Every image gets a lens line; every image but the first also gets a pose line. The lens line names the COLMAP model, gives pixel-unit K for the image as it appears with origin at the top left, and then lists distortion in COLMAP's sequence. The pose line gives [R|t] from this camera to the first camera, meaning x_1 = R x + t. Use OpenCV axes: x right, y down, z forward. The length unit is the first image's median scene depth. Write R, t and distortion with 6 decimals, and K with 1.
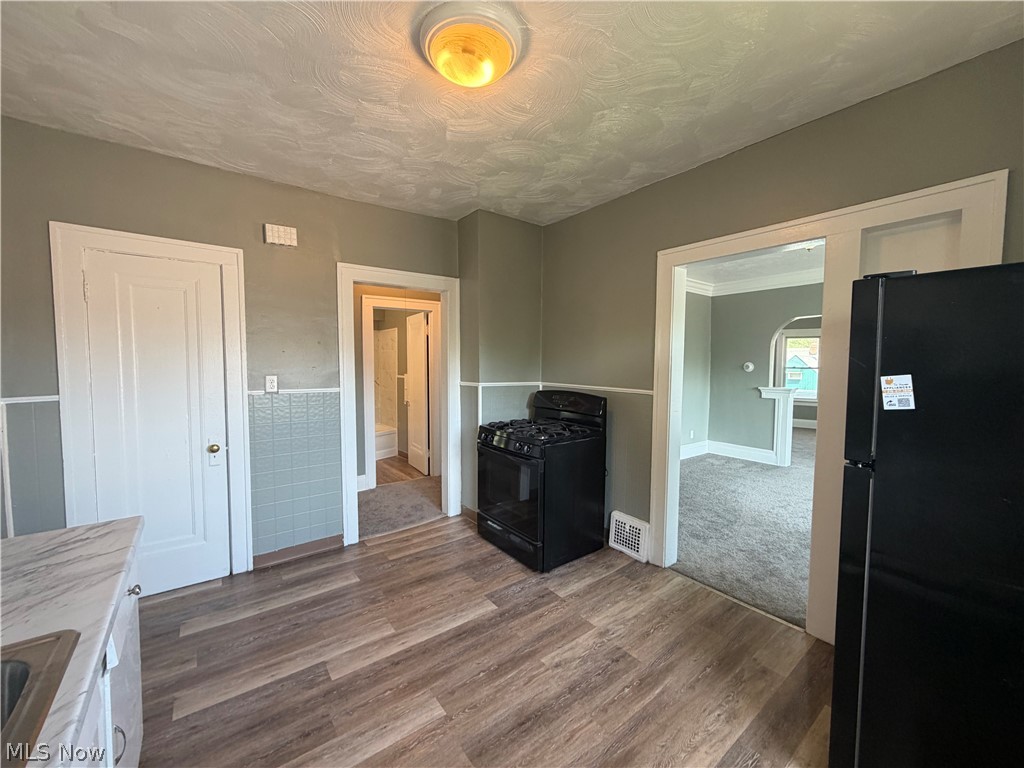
lens RADIAL K [[408.5, 0, 508.9], [0, 408.5, 381.3], [0, 0, 1]] dist [0.002696, 0.000377]
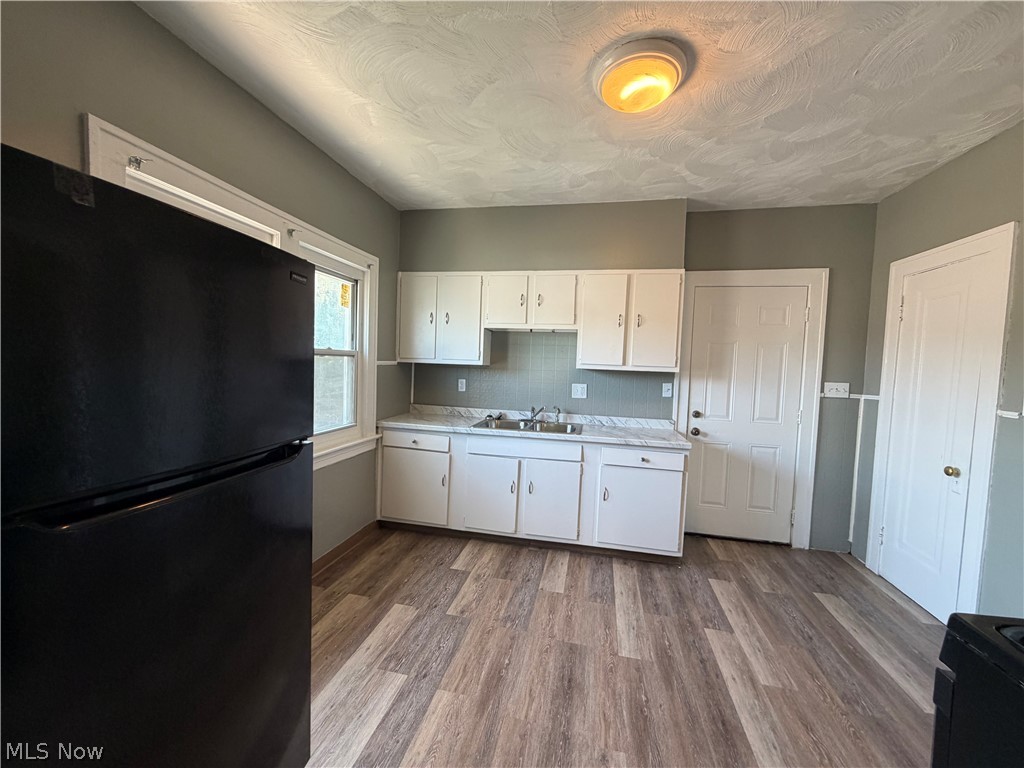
lens RADIAL K [[408.5, 0, 509.0], [0, 408.5, 384.3], [0, 0, 1]] dist [0.002696, 0.000377]
pose [[-0.758024, 0.004761, -0.652209, 0.778182], [-0.068888, 0.993796, 0.087318, -0.041531], [0.648578, 0.111118, -0.752993, 1.455000]]
